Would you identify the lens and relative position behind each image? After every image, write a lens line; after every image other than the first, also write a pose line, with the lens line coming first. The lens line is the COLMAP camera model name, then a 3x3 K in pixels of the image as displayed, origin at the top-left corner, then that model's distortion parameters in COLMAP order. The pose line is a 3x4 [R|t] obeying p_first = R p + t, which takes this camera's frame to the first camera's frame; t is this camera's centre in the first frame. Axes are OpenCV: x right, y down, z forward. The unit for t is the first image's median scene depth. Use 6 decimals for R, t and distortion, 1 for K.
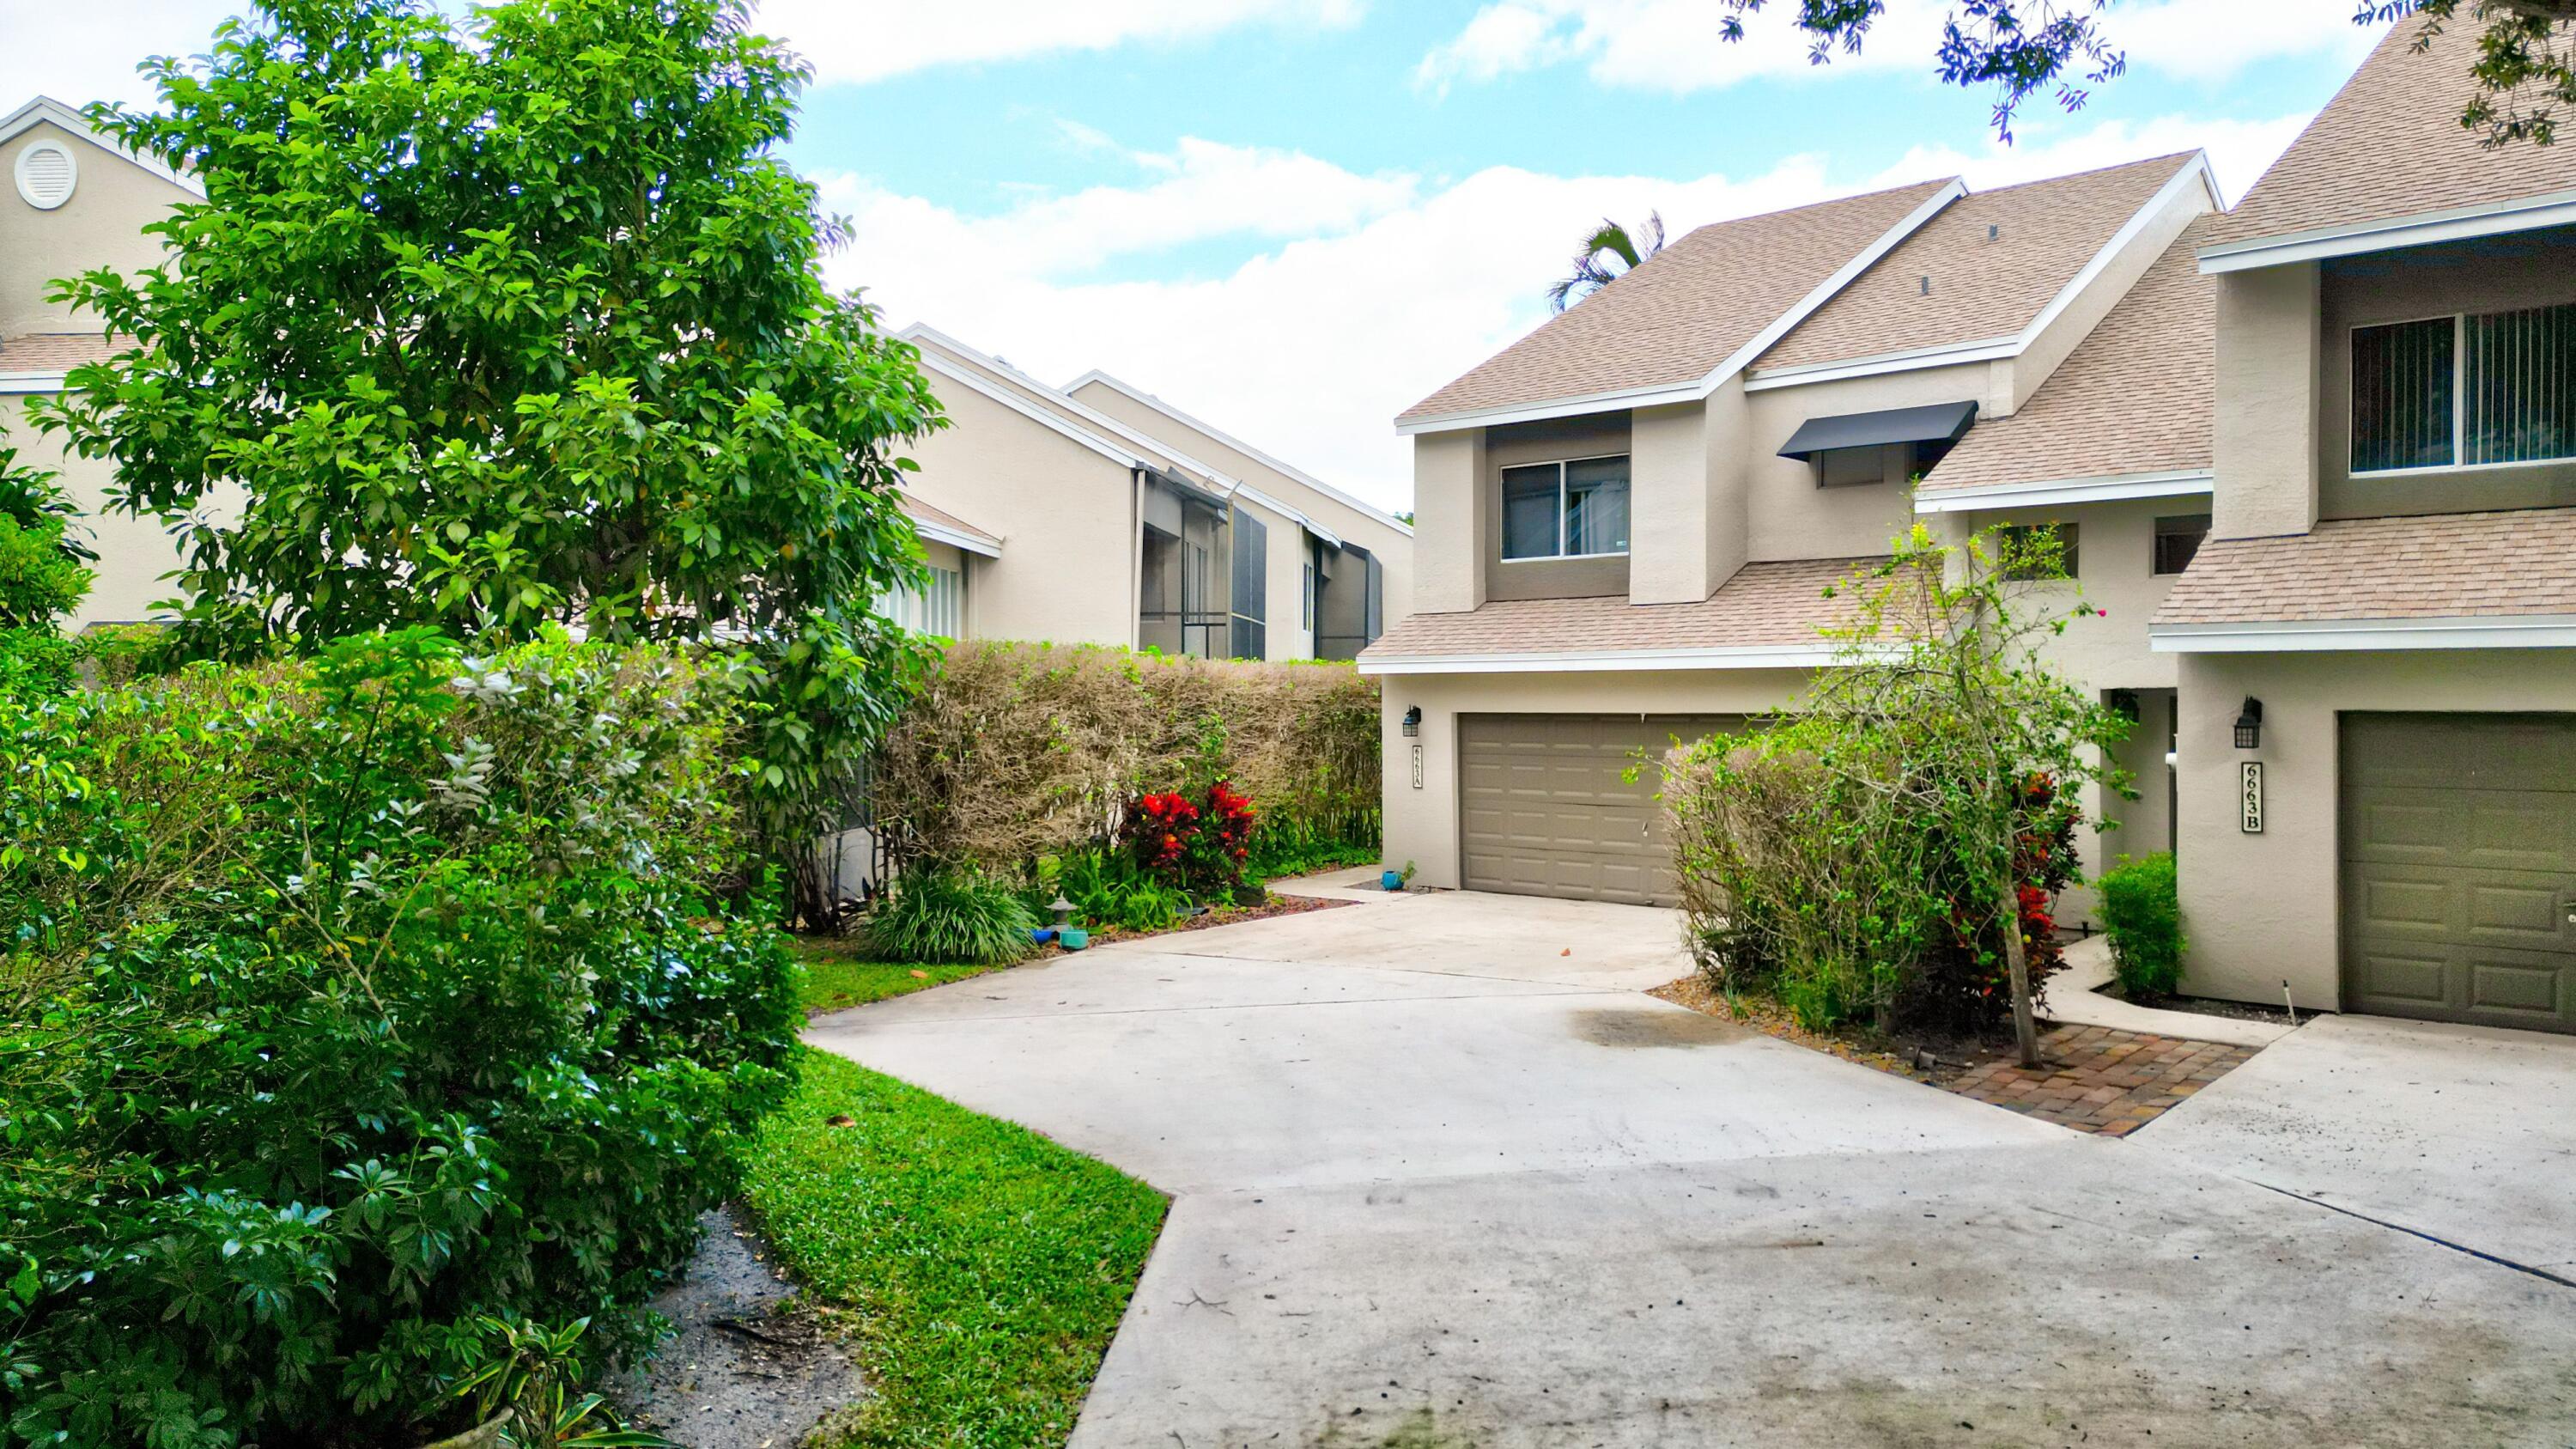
lens RADIAL K [[1886.2, 0, 1288.0], [0, 1886.2, 724.5], [0, 0, 1]] dist [0.128982, -0.141912]
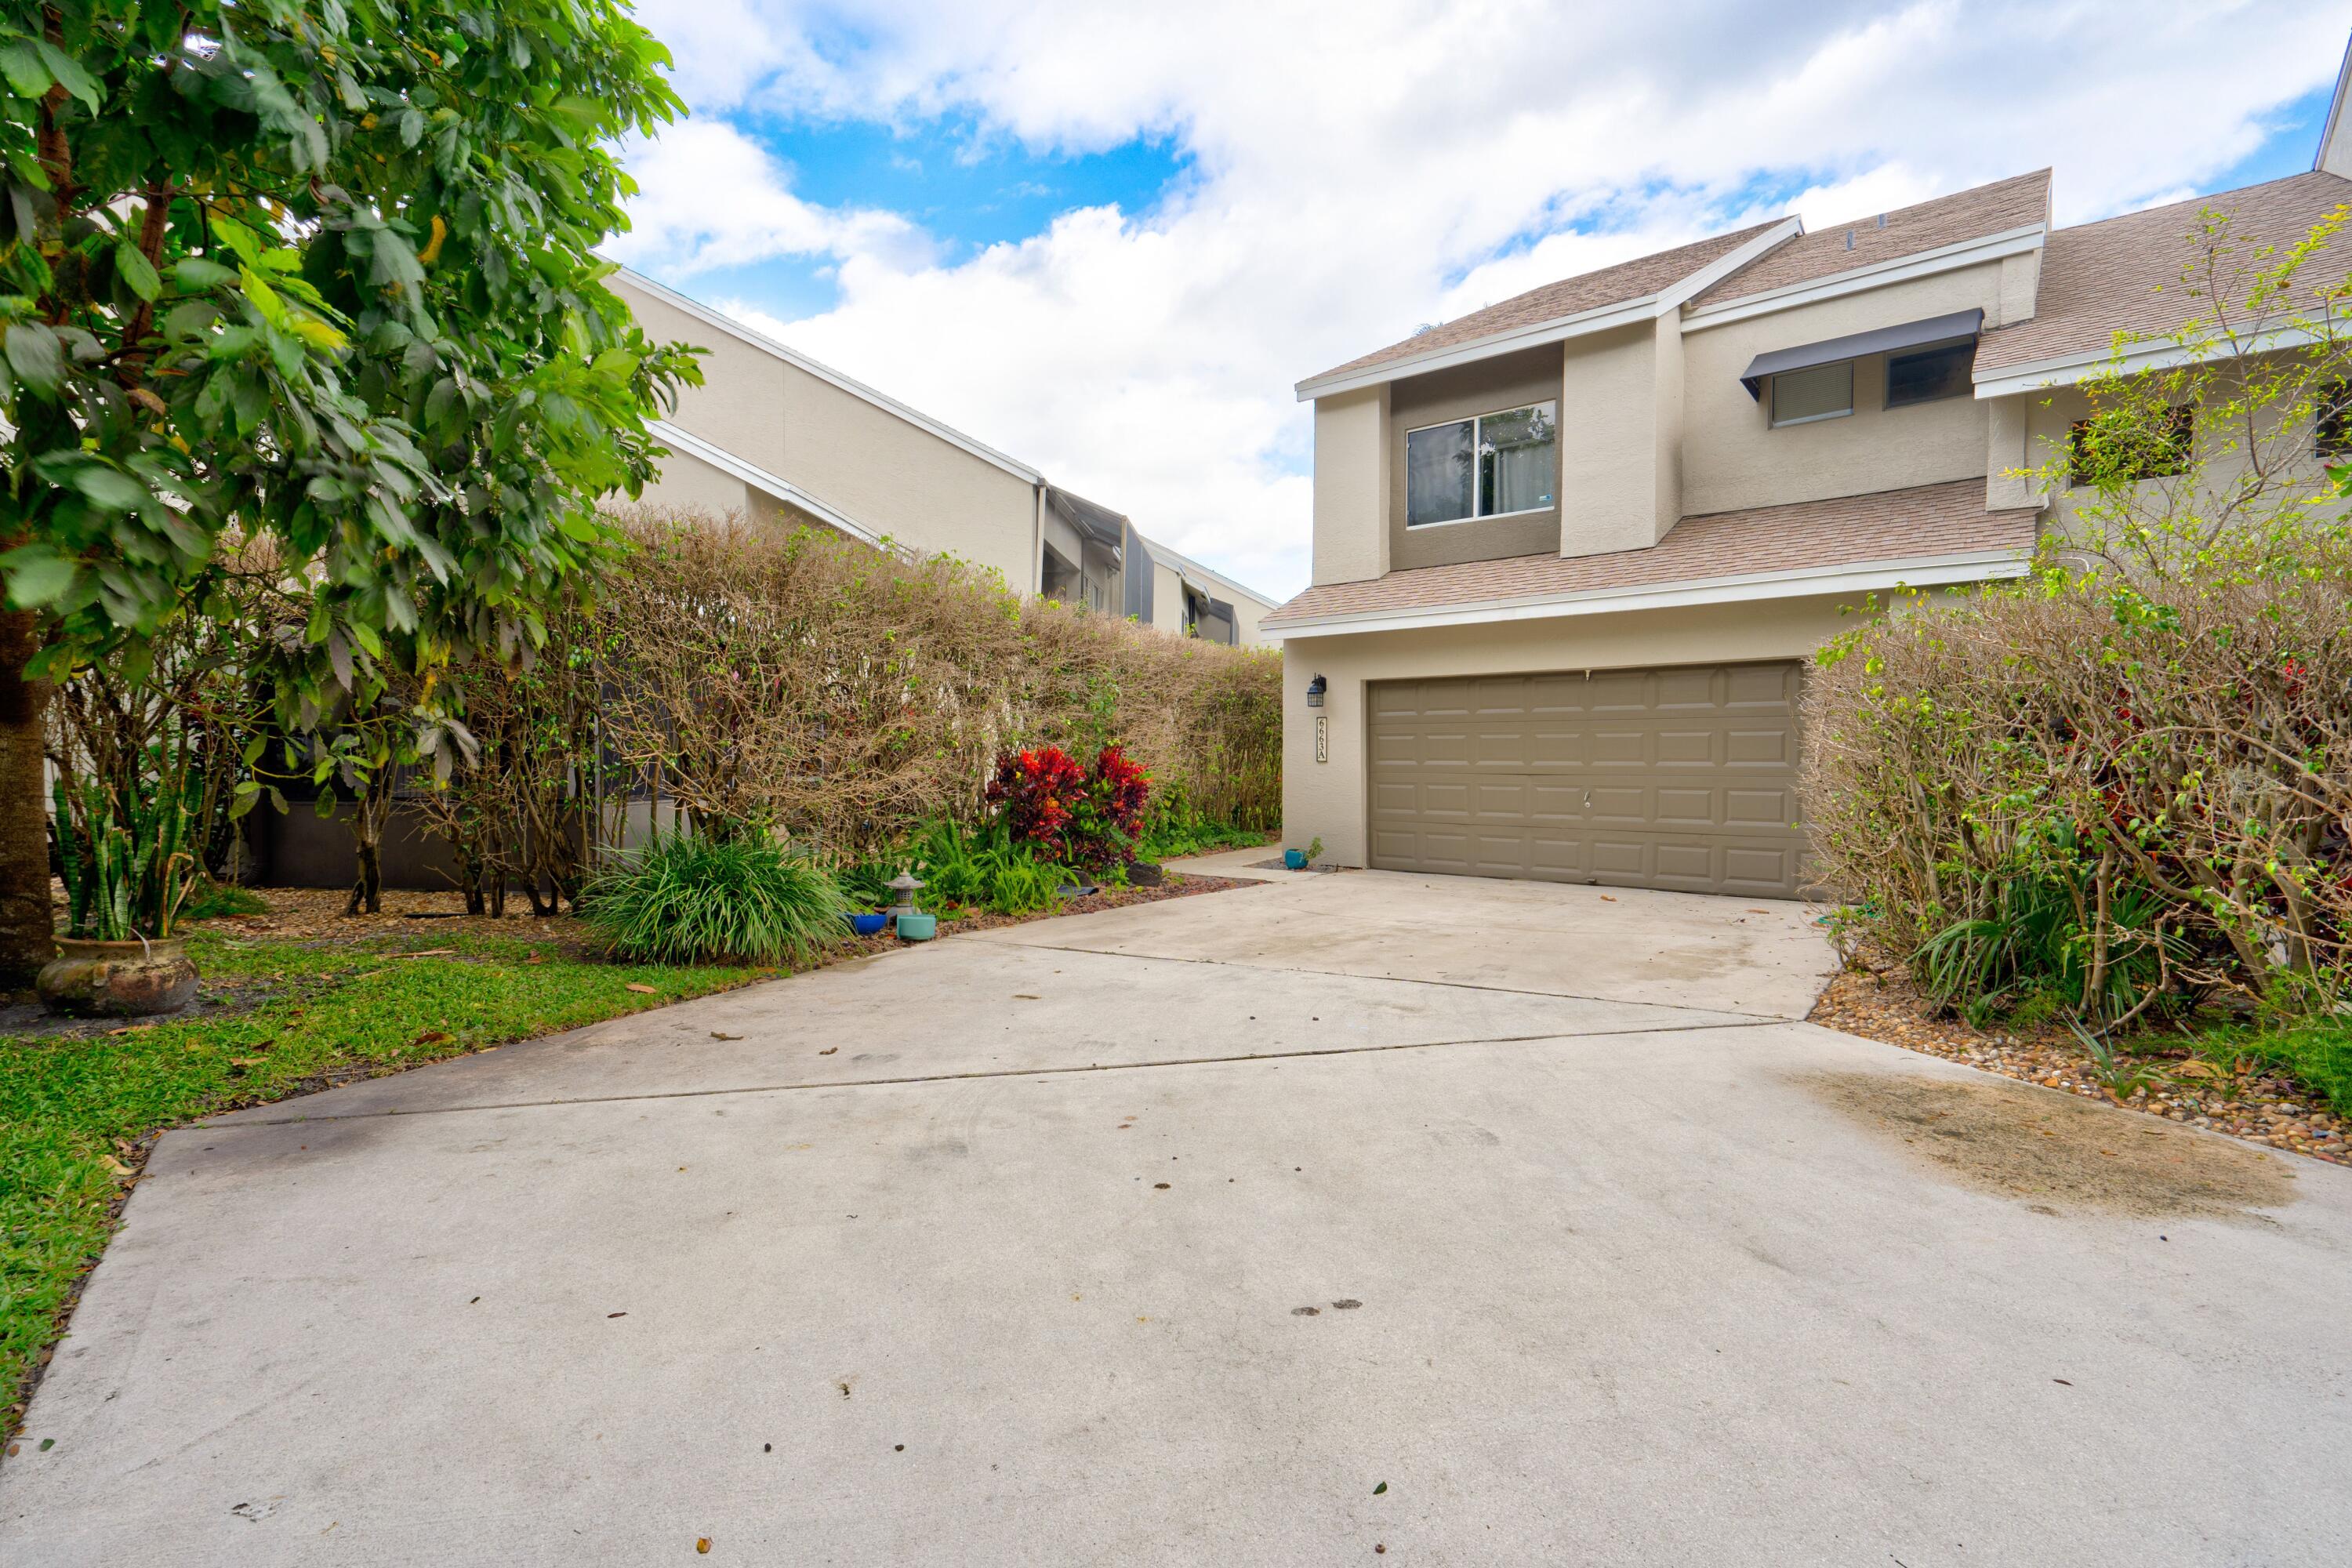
lens RADIAL K [[1090.6, 0, 1191.2], [0, 1090.6, 779.8], [0, 0, 1]] dist [-0.000884, 0.000384]
pose [[0.999365, 0.006155, 0.035088, -0.016951], [-0.005978, 0.999969, -0.005138, 0.048816], [-0.035119, 0.004925, 0.999371, 0.485470]]
